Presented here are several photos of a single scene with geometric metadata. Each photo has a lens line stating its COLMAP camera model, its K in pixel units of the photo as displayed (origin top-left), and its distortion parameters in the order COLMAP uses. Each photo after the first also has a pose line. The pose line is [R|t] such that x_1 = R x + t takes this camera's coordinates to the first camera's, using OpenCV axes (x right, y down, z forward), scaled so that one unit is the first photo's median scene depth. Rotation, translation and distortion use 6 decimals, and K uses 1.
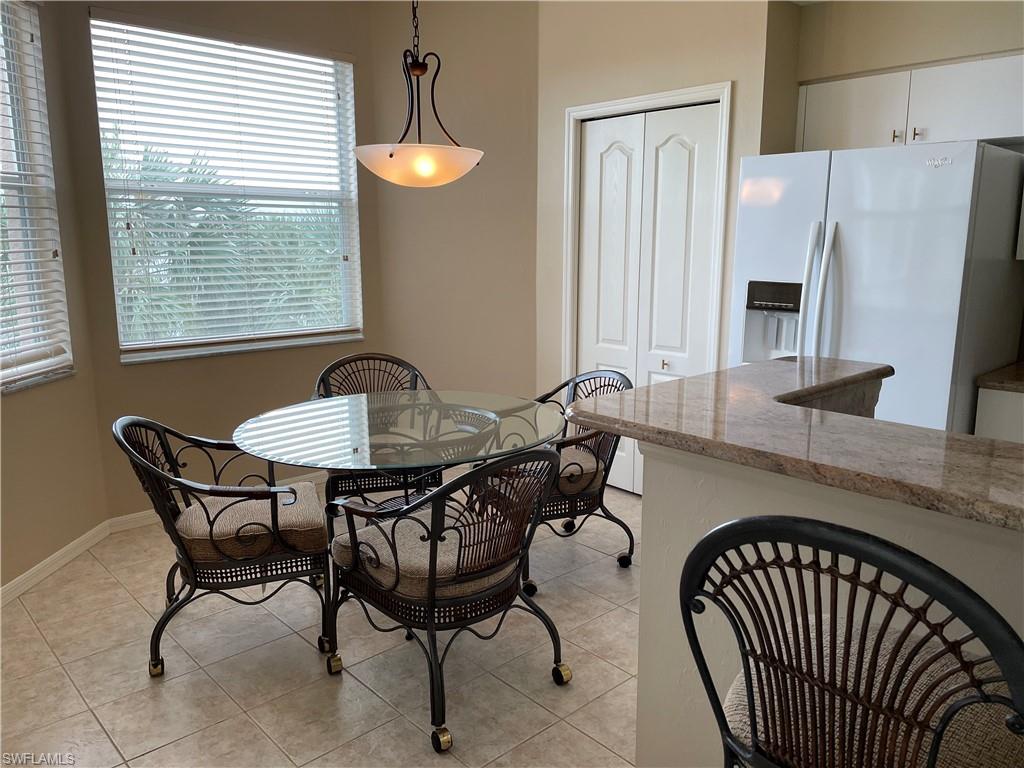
lens RADIAL K [[773.5, 0, 514.1], [0, 773.5, 380.8], [0, 0, 1]] dist [0.054141, -0.026588]
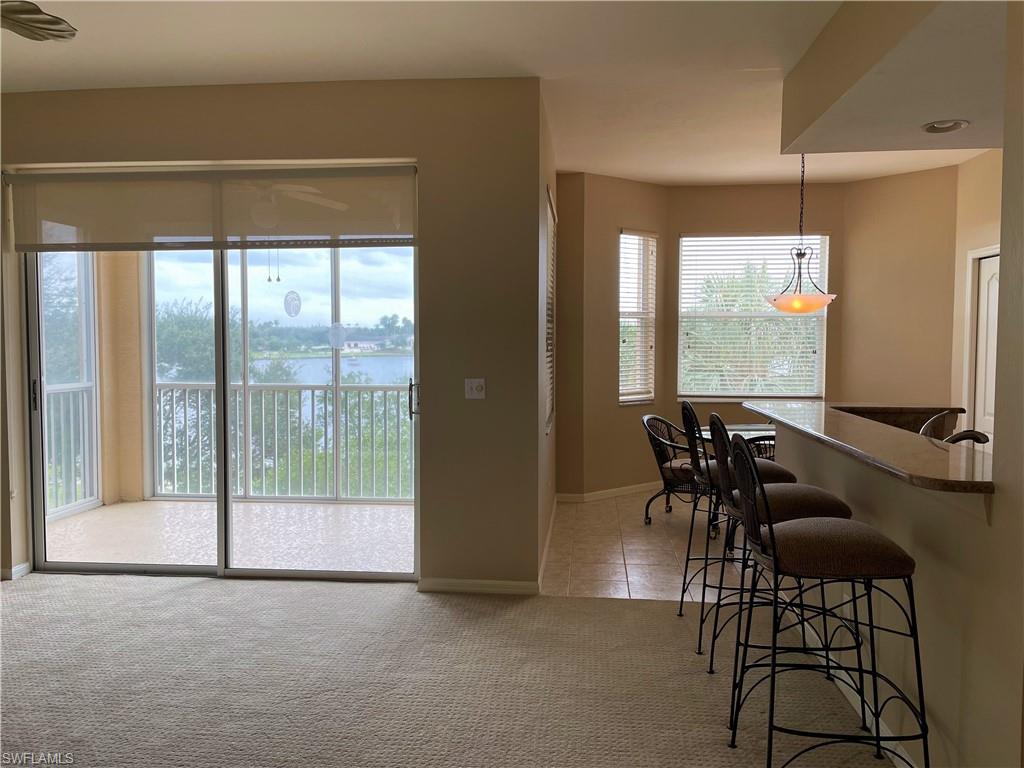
lens RADIAL K [[773.5, 0, 515.1], [0, 773.5, 378.3], [0, 0, 1]] dist [0.054141, -0.026588]
pose [[0.670105, 0.041653, -0.741097, 0.841777], [-0.138398, 0.987927, -0.069615, 0.139680], [0.729250, 0.149215, 0.667779, -0.772783]]
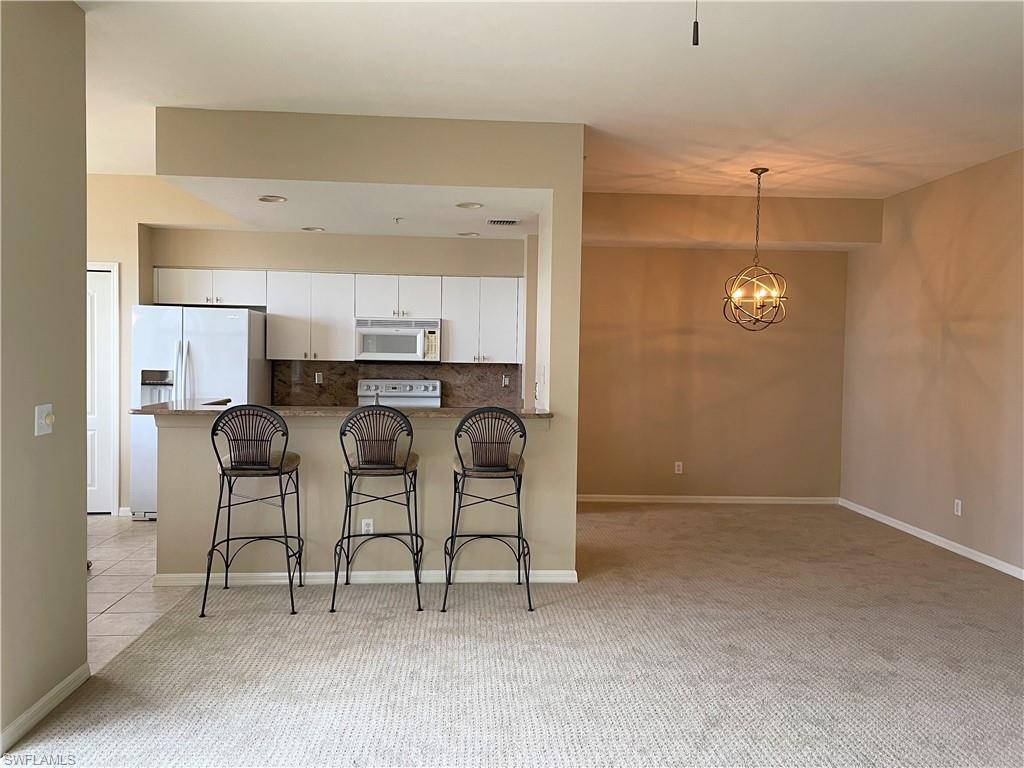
lens RADIAL K [[773.5, 0, 518.5], [0, 773.5, 378.6], [0, 0, 1]] dist [0.054141, -0.026588]
pose [[0.630778, -0.018706, 0.775737, -0.655008], [0.126756, 0.988765, -0.079226, 0.173474], [-0.765540, 0.148304, 0.626063, -0.963957]]
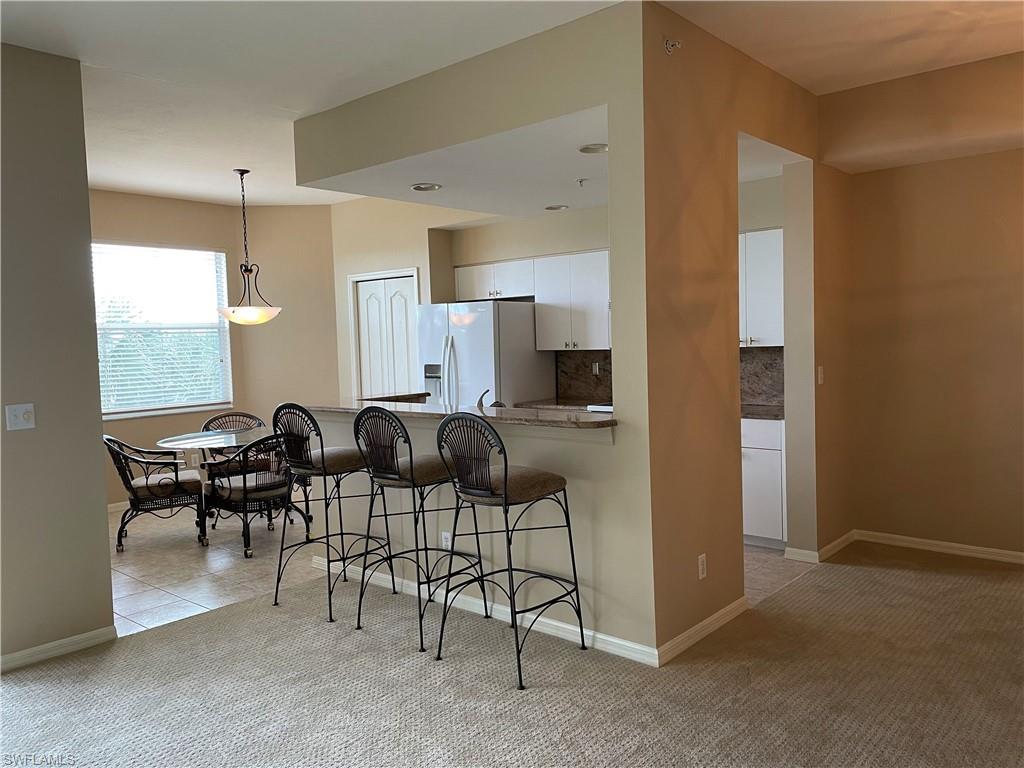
lens RADIAL K [[773.5, 0, 513.2], [0, 773.5, 379.6], [0, 0, 1]] dist [0.054141, -0.026588]
pose [[0.993820, -0.036979, 0.104662, 0.359729], [0.050412, 0.990393, -0.128767, 0.204953], [-0.098895, 0.133248, 0.986136, -1.128191]]
